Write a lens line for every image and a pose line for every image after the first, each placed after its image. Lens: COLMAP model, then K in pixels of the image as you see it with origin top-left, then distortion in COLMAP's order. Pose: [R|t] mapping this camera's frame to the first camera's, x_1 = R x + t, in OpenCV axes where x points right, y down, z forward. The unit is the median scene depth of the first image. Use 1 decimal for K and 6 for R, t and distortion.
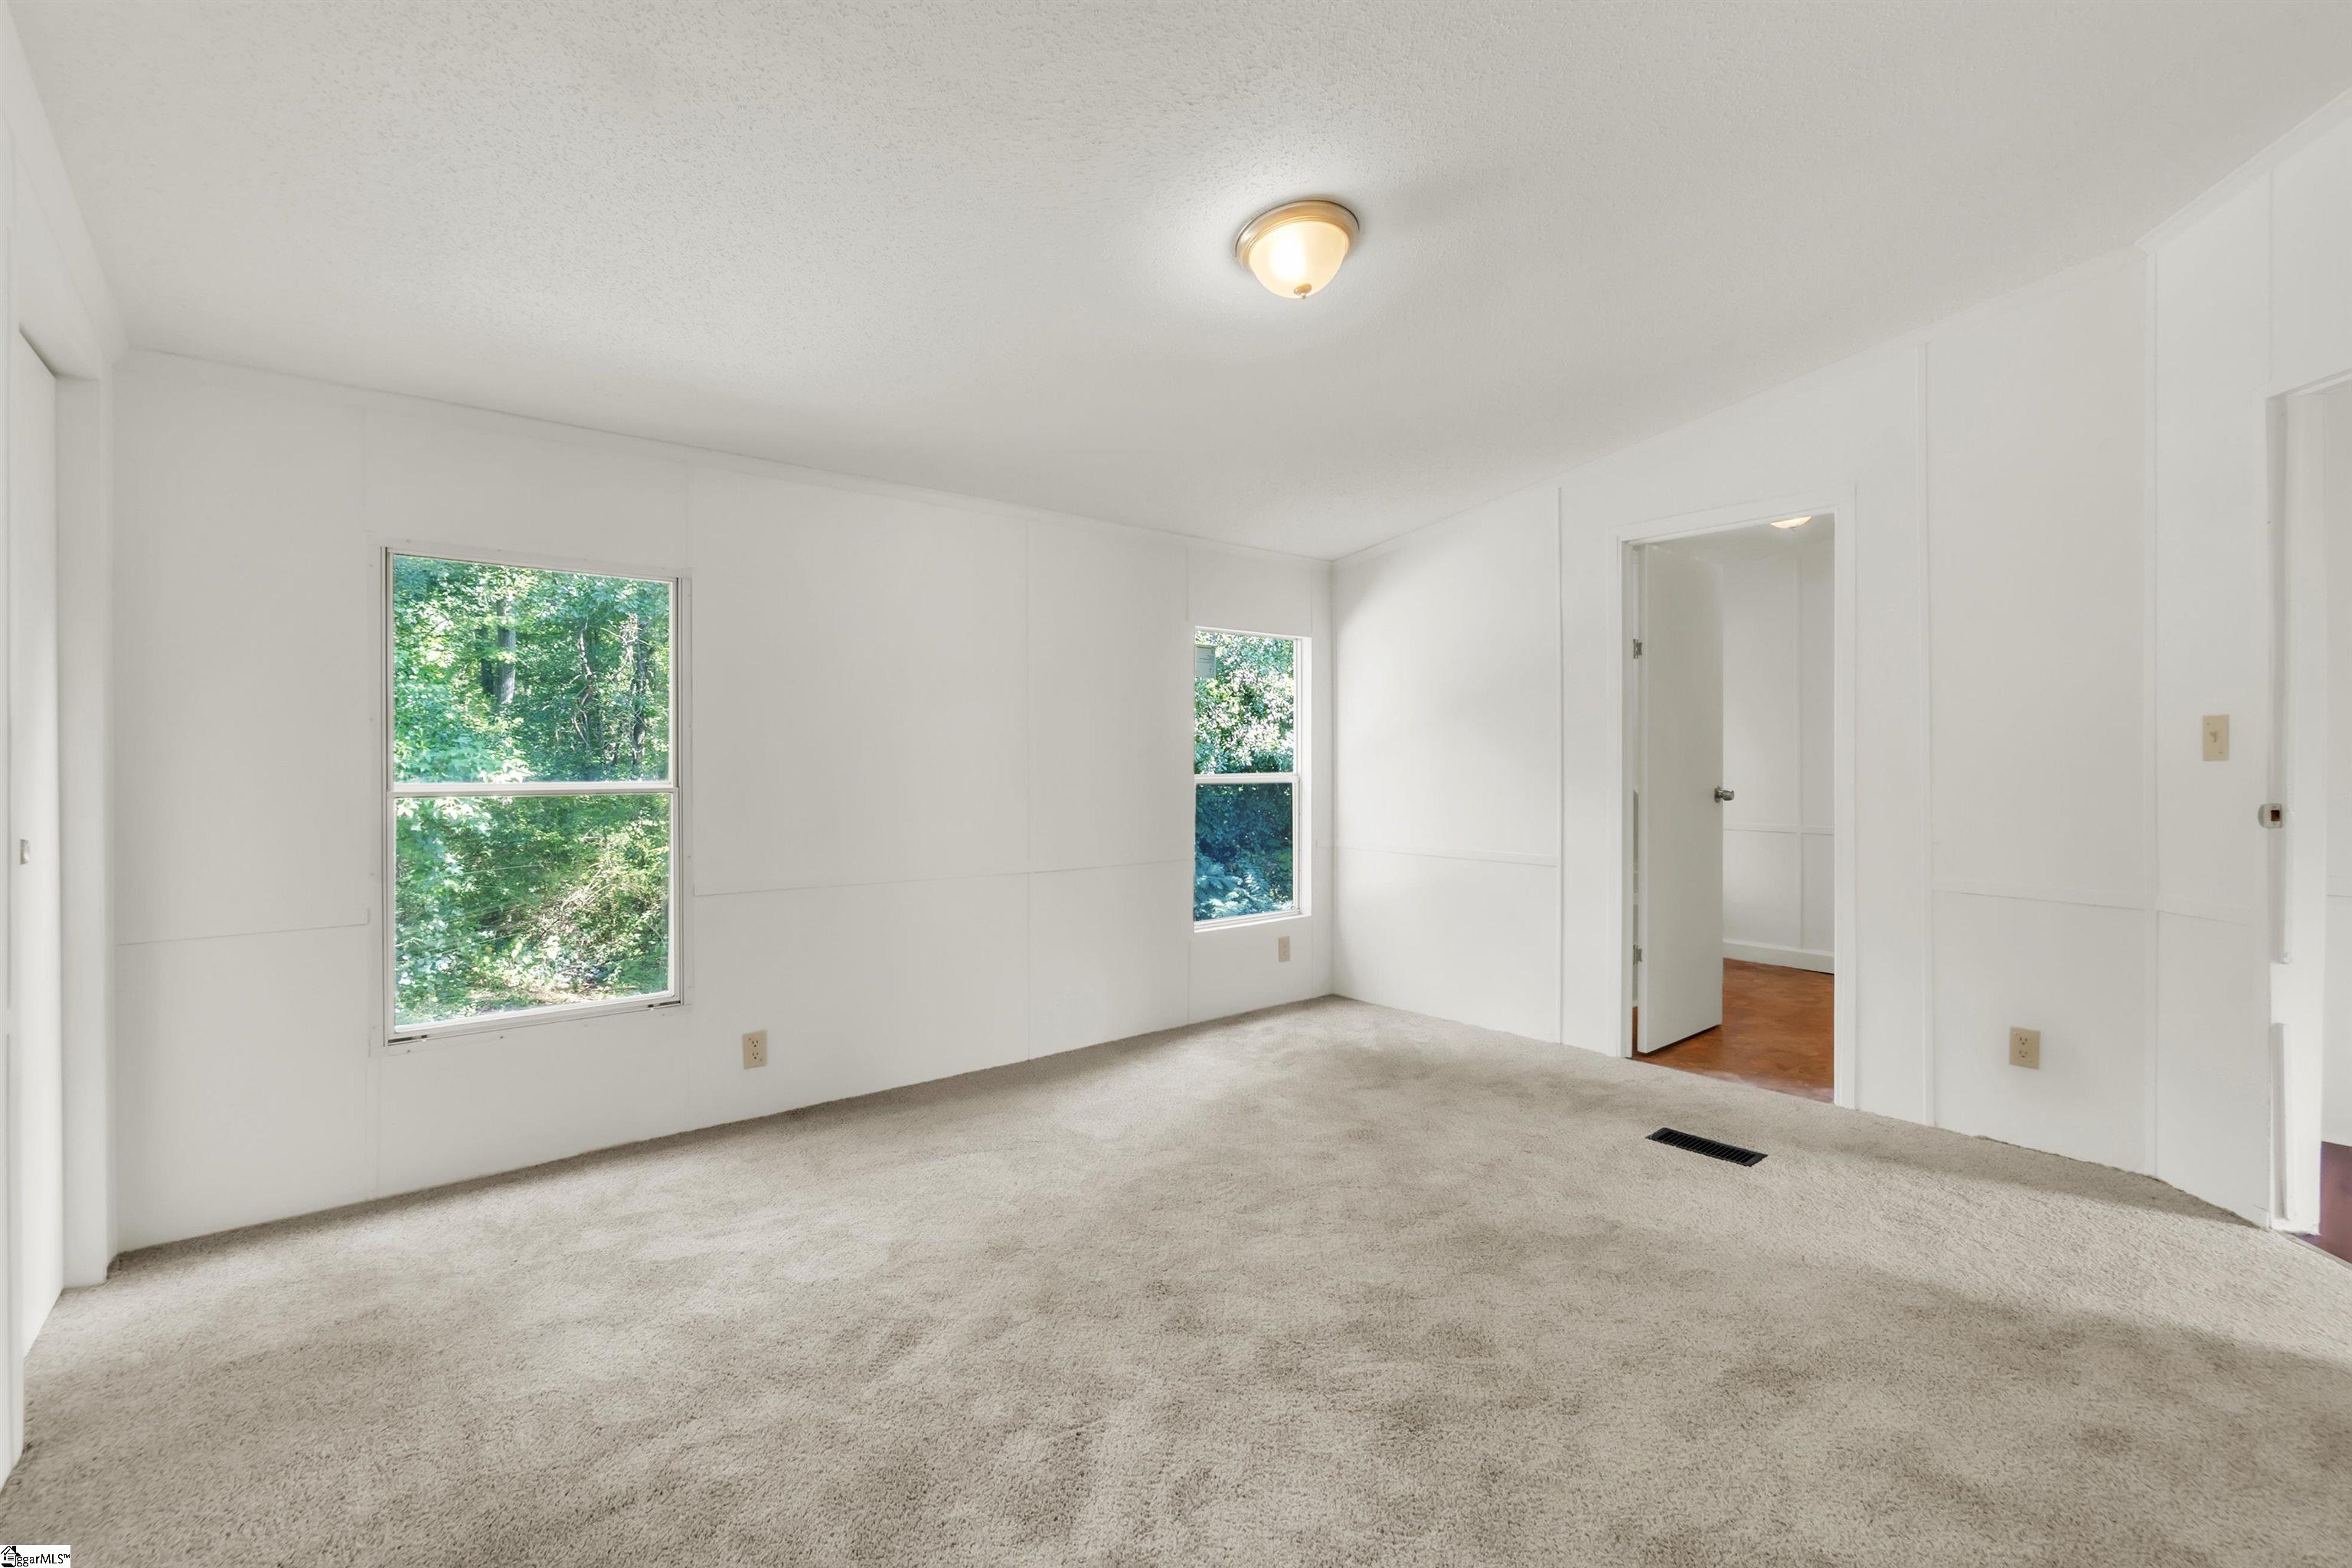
lens RADIAL K [[1057.9, 0, 1182.0], [0, 1057.9, 769.8], [0, 0, 1]] dist [0.000669, 0.000018]
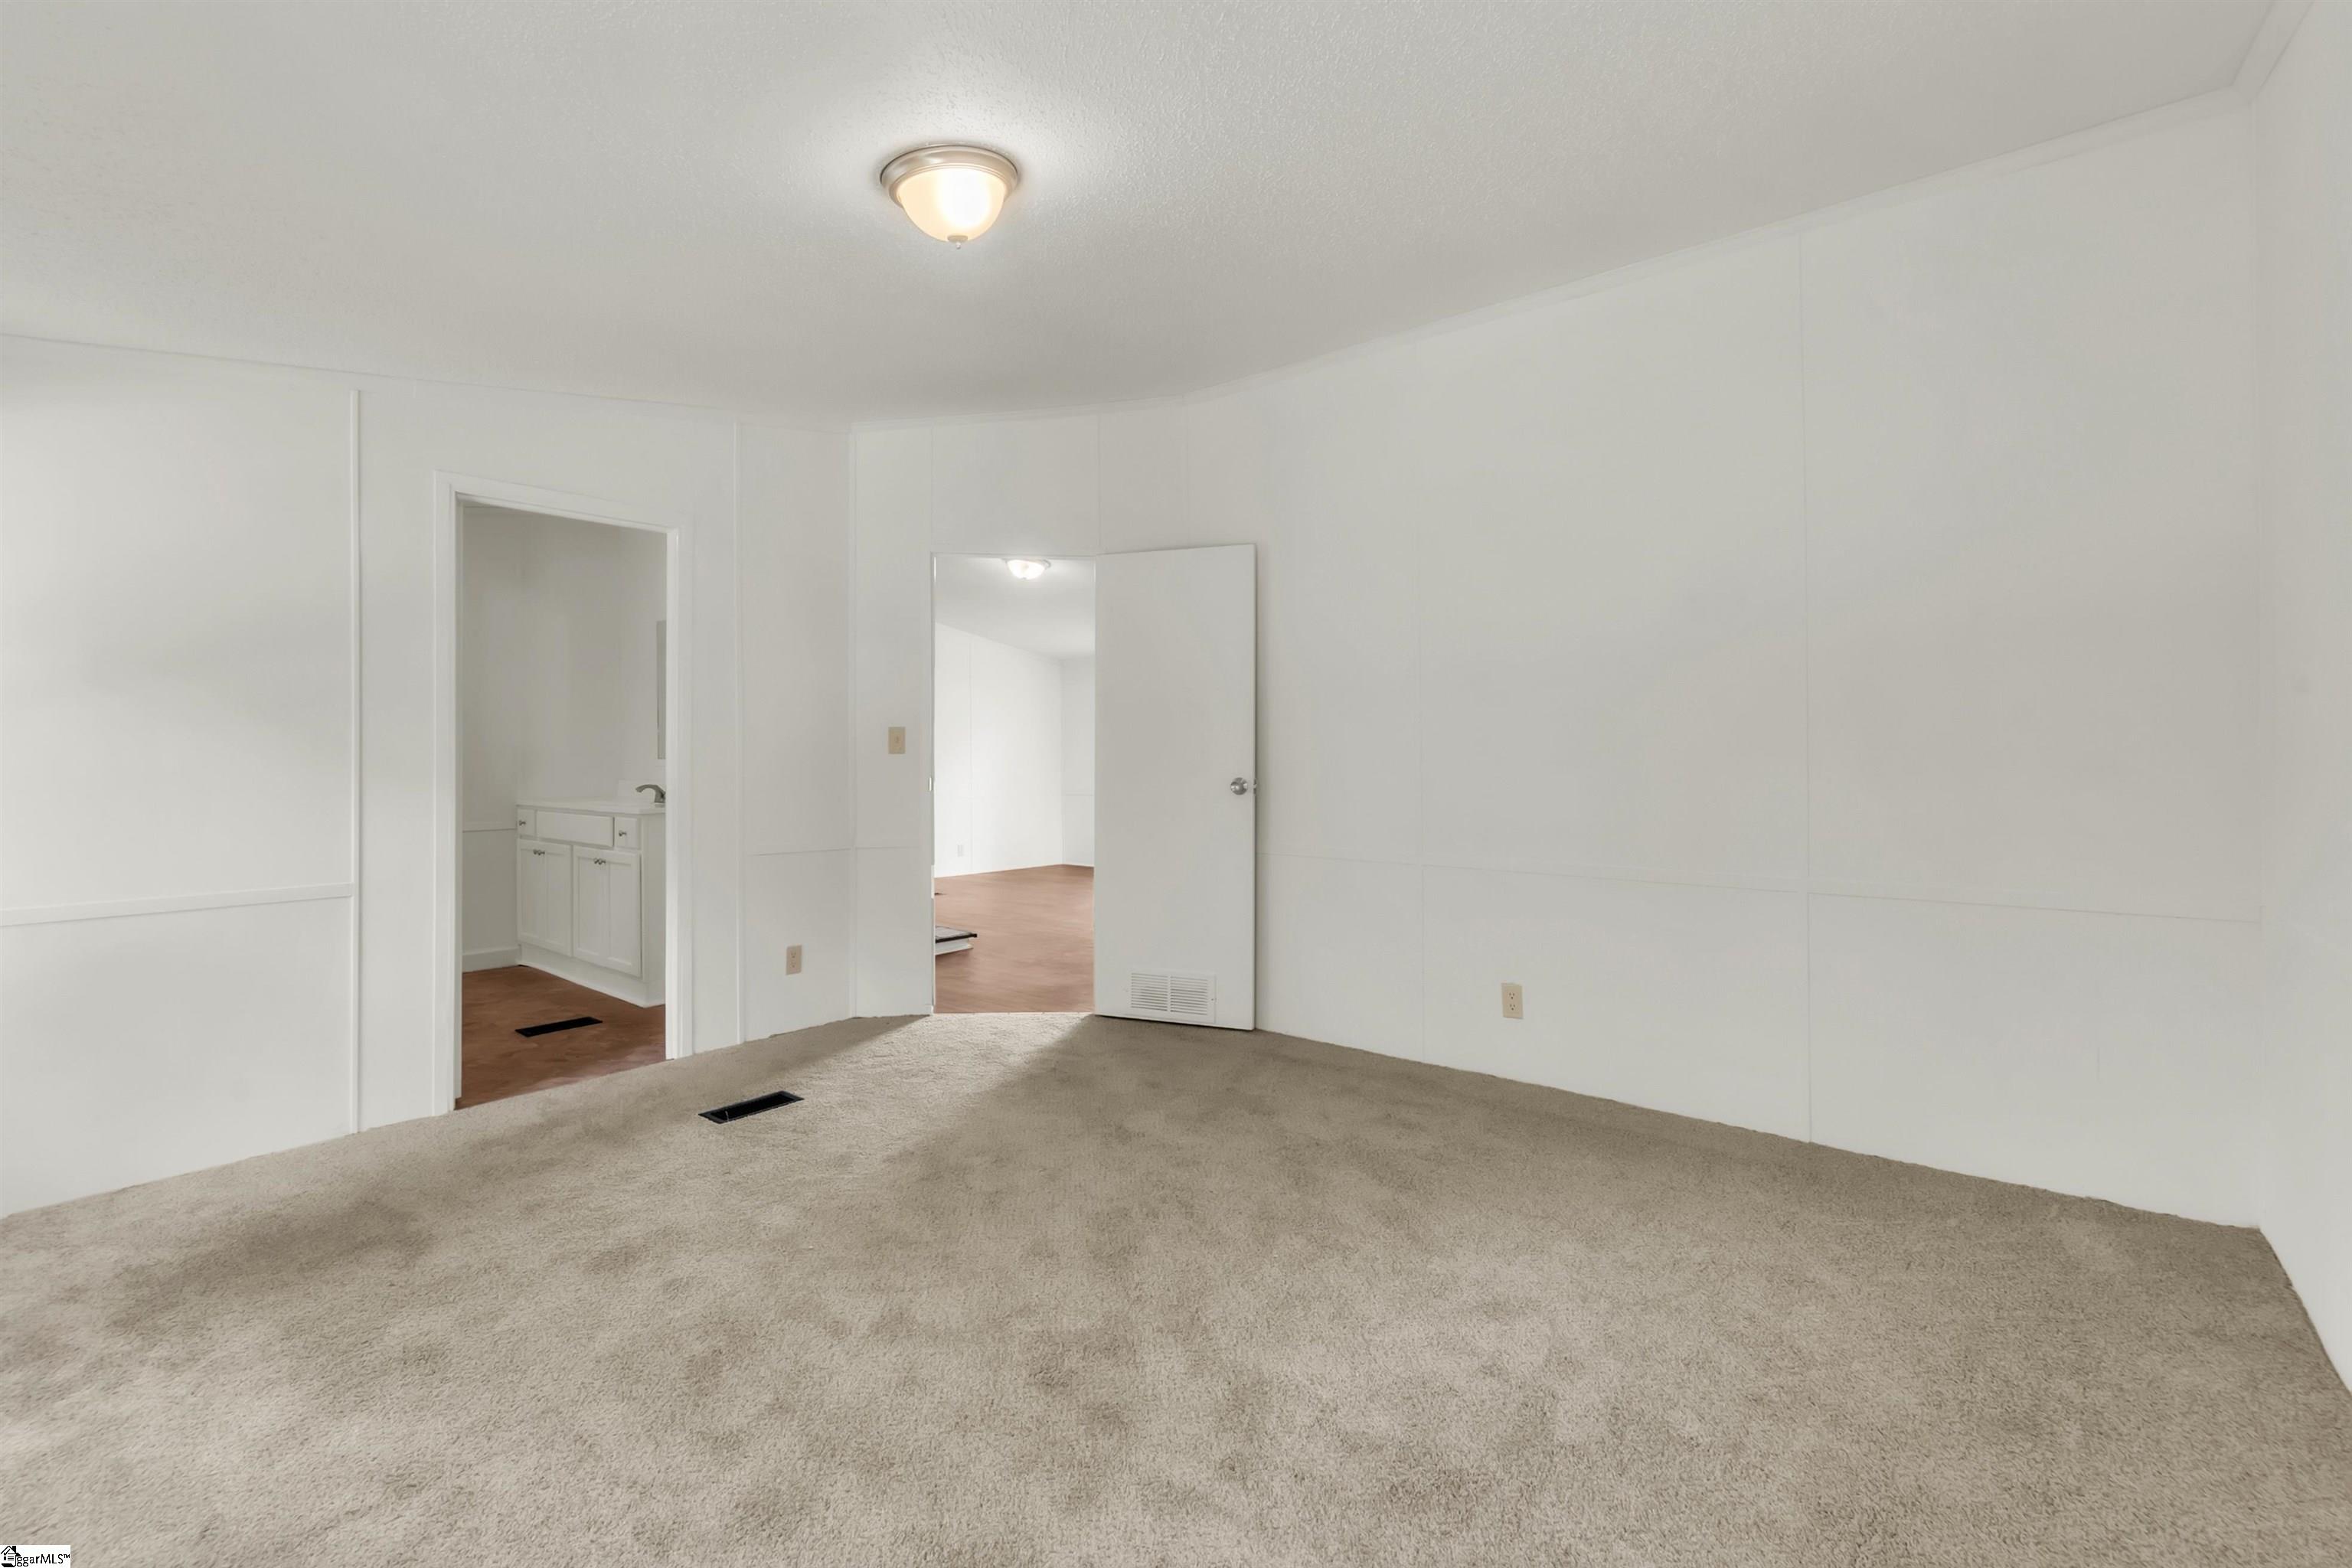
lens RADIAL K [[1030.5, 0, 1154.5], [0, 1030.5, 746.4], [0, 0, 1]] dist [-0.001613, -0.000778]
pose [[-0.189045, 0.005510, 0.981953, -0.555706], [0.008365, 0.999957, -0.004000, -0.007996], [-0.981933, 0.007458, -0.189083, 0.693679]]
